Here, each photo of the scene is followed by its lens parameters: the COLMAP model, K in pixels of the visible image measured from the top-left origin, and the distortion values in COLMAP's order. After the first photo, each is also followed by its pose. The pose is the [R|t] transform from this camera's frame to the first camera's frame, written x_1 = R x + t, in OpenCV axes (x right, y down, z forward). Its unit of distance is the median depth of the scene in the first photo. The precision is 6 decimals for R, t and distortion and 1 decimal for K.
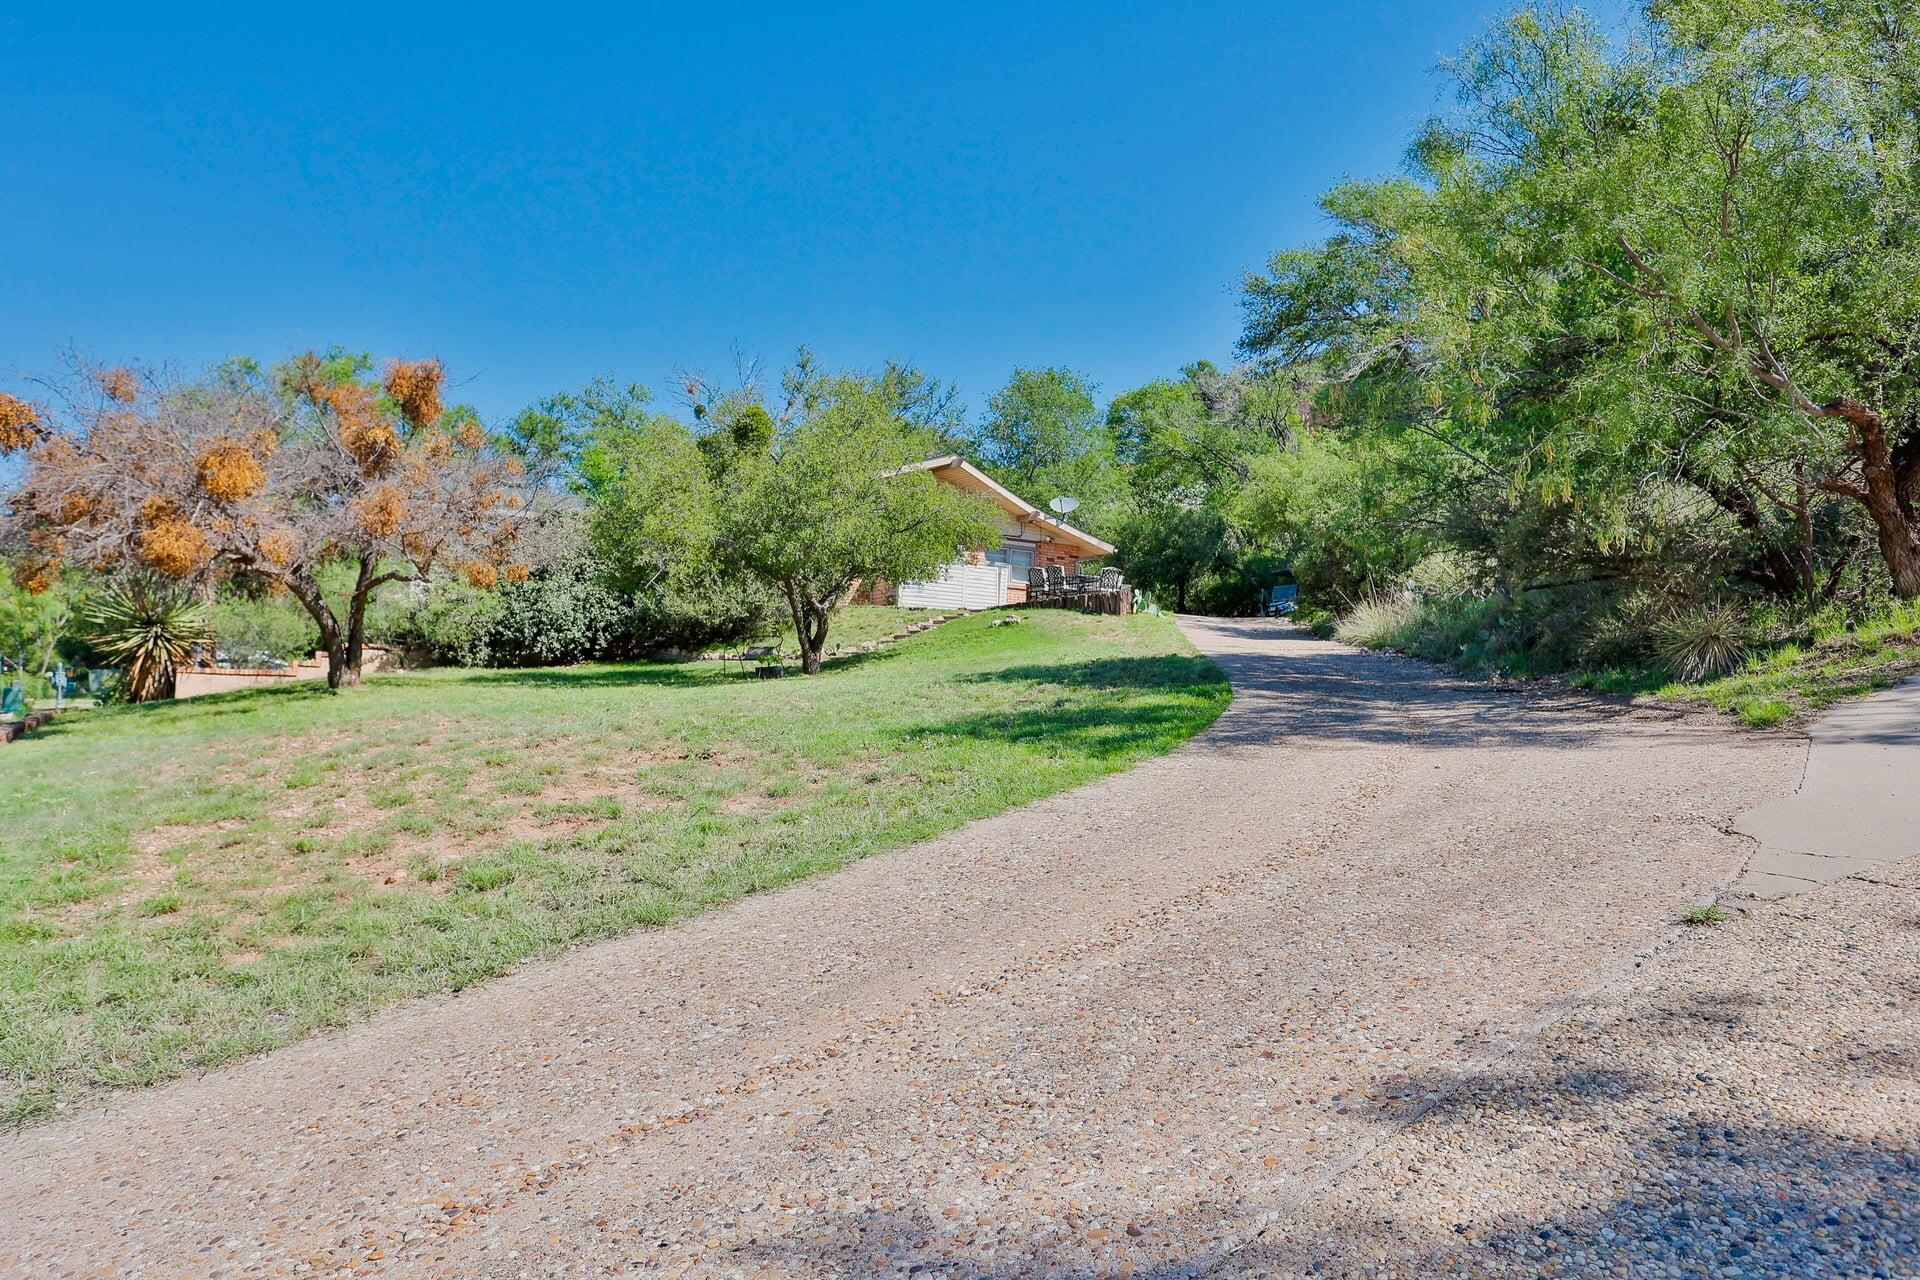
lens RADIAL K [[1248.3, 0, 960.0], [0, 1248.3, 640.0], [0, 0, 1]] dist [-0.000249, -0.000051]
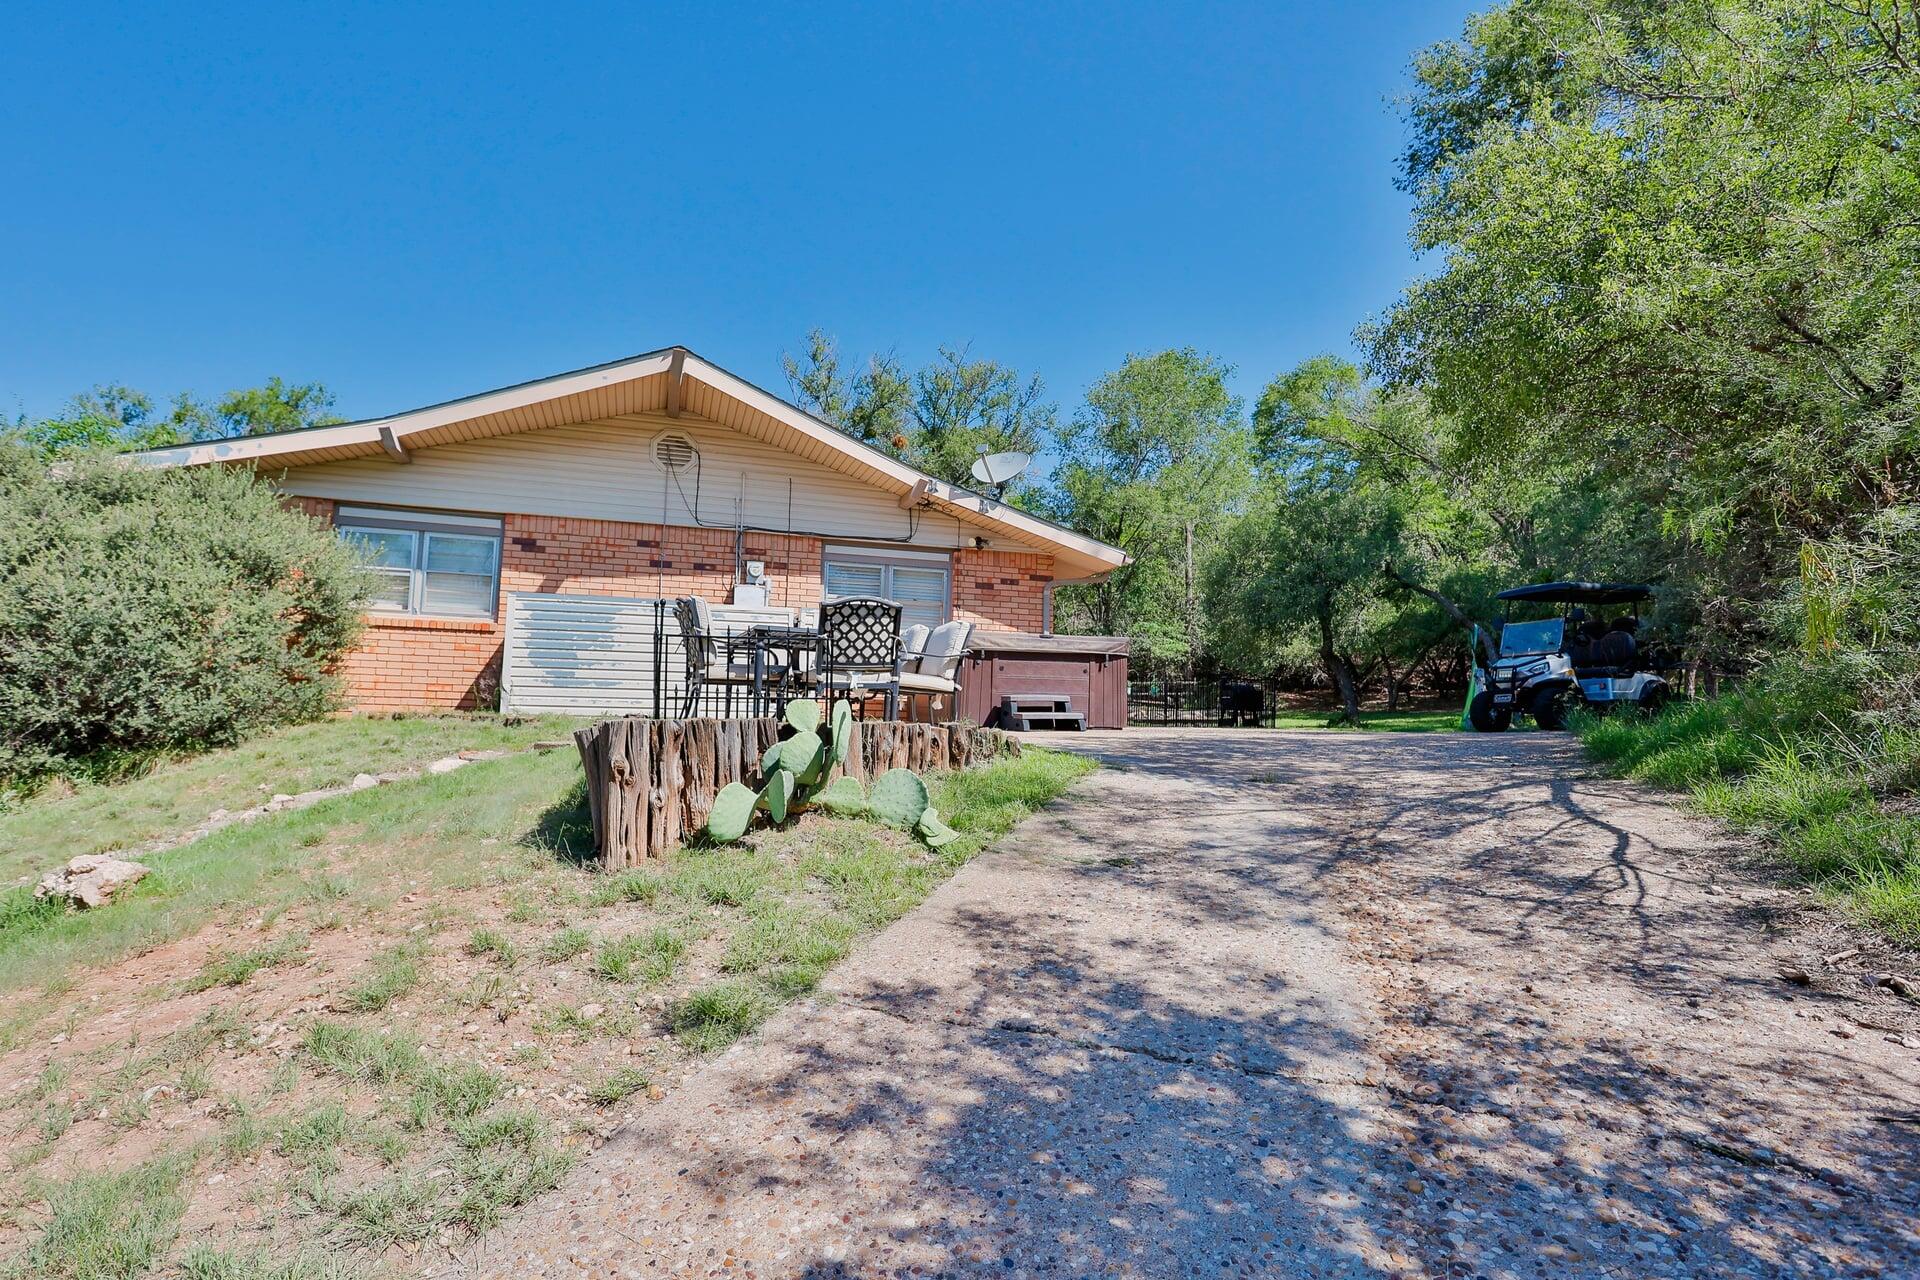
lens RADIAL K [[977.4, 0, 960.0], [0, 977.4, 640.0], [0, 0, 1]] dist [-0.000738, 0.000136]
pose [[0.969281, -0.032613, -0.243783, 0.124029], [0.026233, 0.999224, -0.029371, -0.026749], [0.244552, 0.022073, 0.969385, 0.514420]]
